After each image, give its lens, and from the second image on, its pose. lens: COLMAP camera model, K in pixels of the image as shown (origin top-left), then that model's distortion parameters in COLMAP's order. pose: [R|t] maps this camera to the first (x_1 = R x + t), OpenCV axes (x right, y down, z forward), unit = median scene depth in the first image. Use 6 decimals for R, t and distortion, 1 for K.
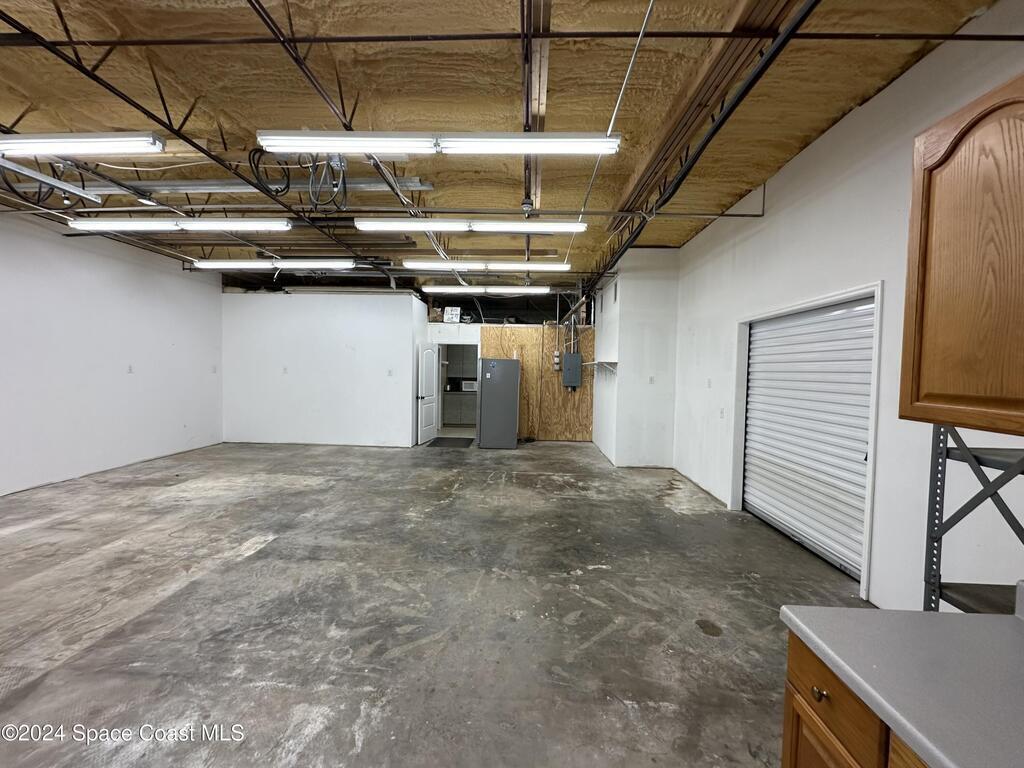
lens RADIAL K [[408.2, 0, 510.8], [0, 408.2, 382.8], [0, 0, 1]] dist [-0.002435, 0.000635]
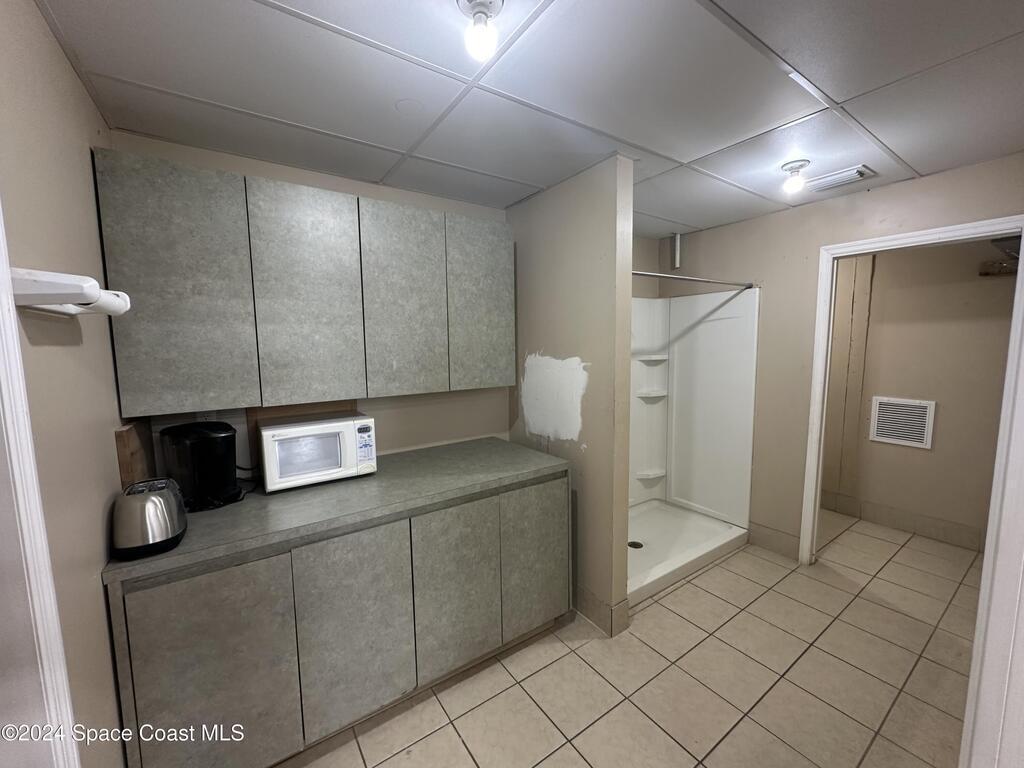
lens RADIAL K [[408.2, 0, 516.7], [0, 408.2, 385.3], [0, 0, 1]] dist [-0.002435, 0.000635]
pose [[0.798813, -0.093326, 0.594296, -0.309211], [0.048524, 0.994670, 0.090978, -0.071342], [-0.599619, -0.043837, 0.799084, 1.919403]]
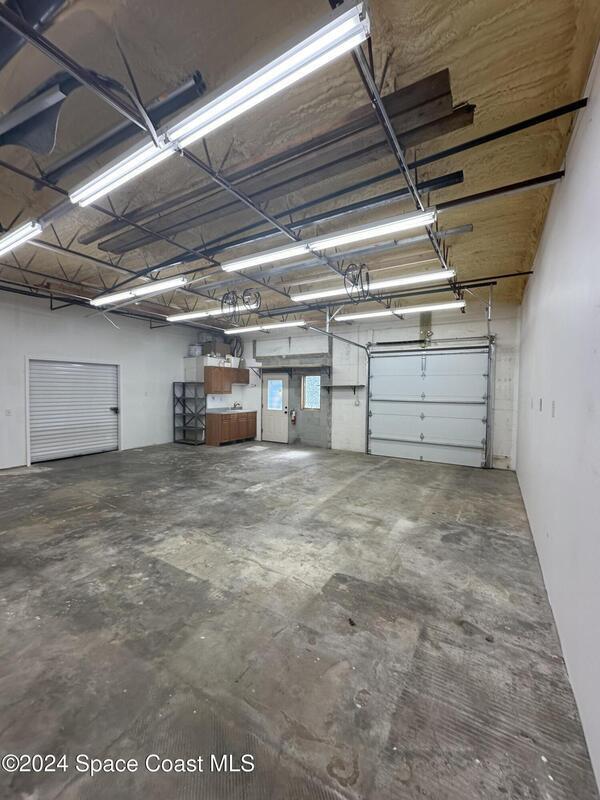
lens RADIAL K [[318.9, 0, 299.3], [0, 318.9, 399.3], [0, 0, 1]] dist [-0.002435, 0.000635]
pose [[-0.873188, -0.042992, 0.485483, -1.108430], [-0.012218, 0.997720, 0.066378, -0.077591], [-0.487230, 0.052029, -0.871722, 1.598295]]
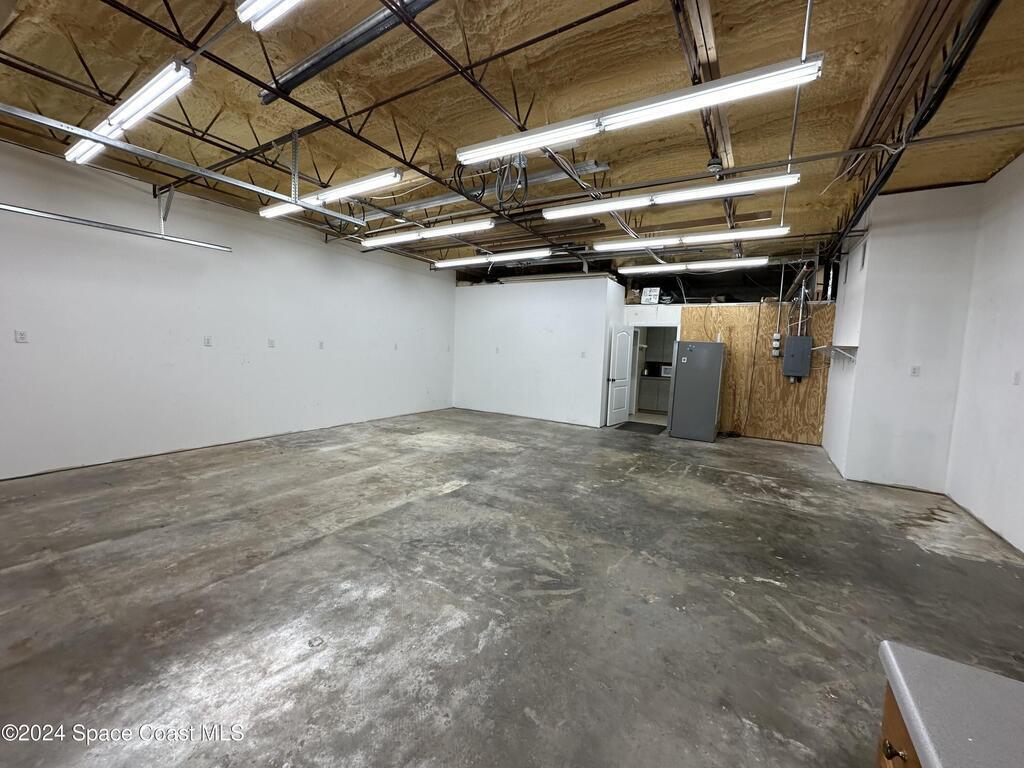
lens RADIAL K [[408.2, 0, 510.9], [0, 408.2, 383.8], [0, 0, 1]] dist [-0.002435, 0.000635]
pose [[0.871935, 0.057047, -0.486287, 0.092067], [-0.037974, 0.998077, 0.048996, 0.010128], [0.488147, -0.024255, 0.872424, -0.003115]]
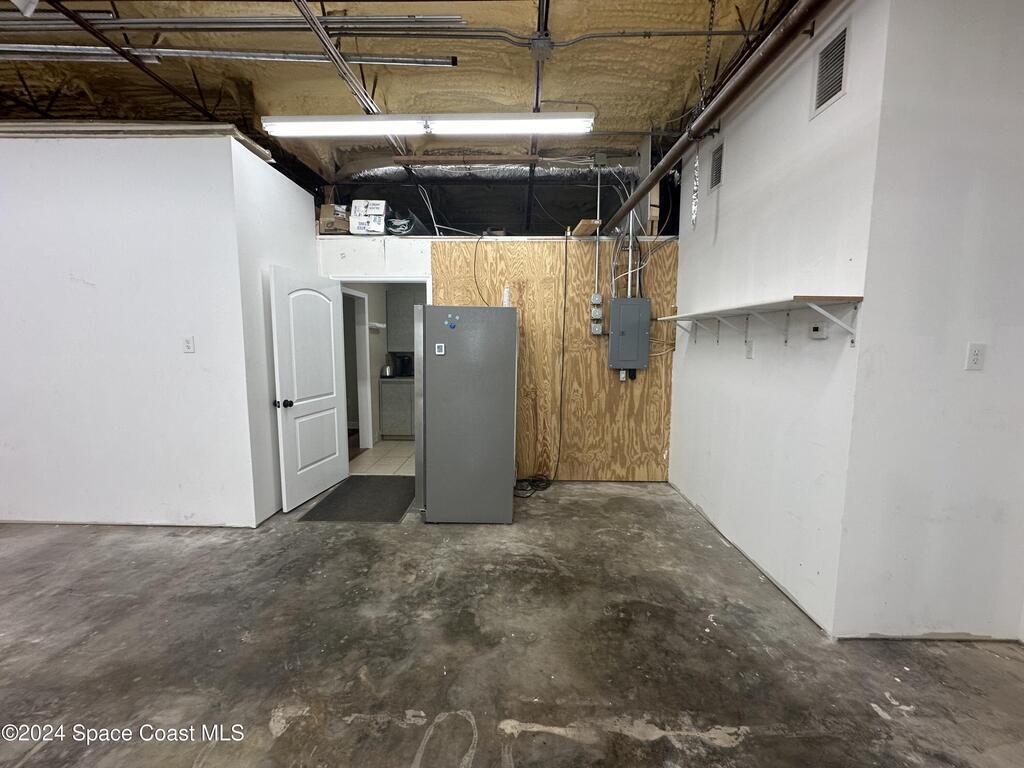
lens RADIAL K [[408.2, 0, 511.5], [0, 408.2, 386.6], [0, 0, 1]] dist [-0.002435, 0.000635]
pose [[0.999713, -0.015297, 0.018454, 0.011704], [0.013786, 0.996746, 0.079423, -0.019769], [-0.019609, -0.079145, 0.996670, 0.995562]]
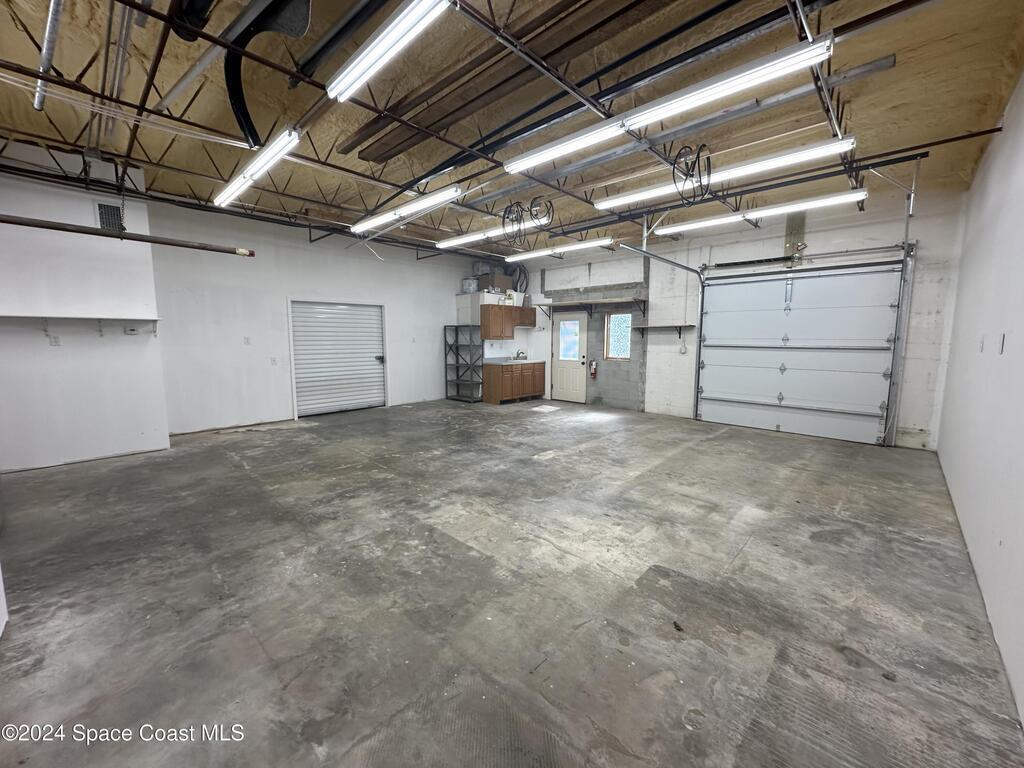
lens RADIAL K [[408.2, 0, 511.0], [0, 408.2, 383.0], [0, 0, 1]] dist [-0.002435, 0.000635]
pose [[-0.752242, -0.093788, 0.652178, -1.094814], [0.004928, 0.988989, 0.147908, -0.059256], [-0.658869, 0.114477, -0.743497, 1.600657]]
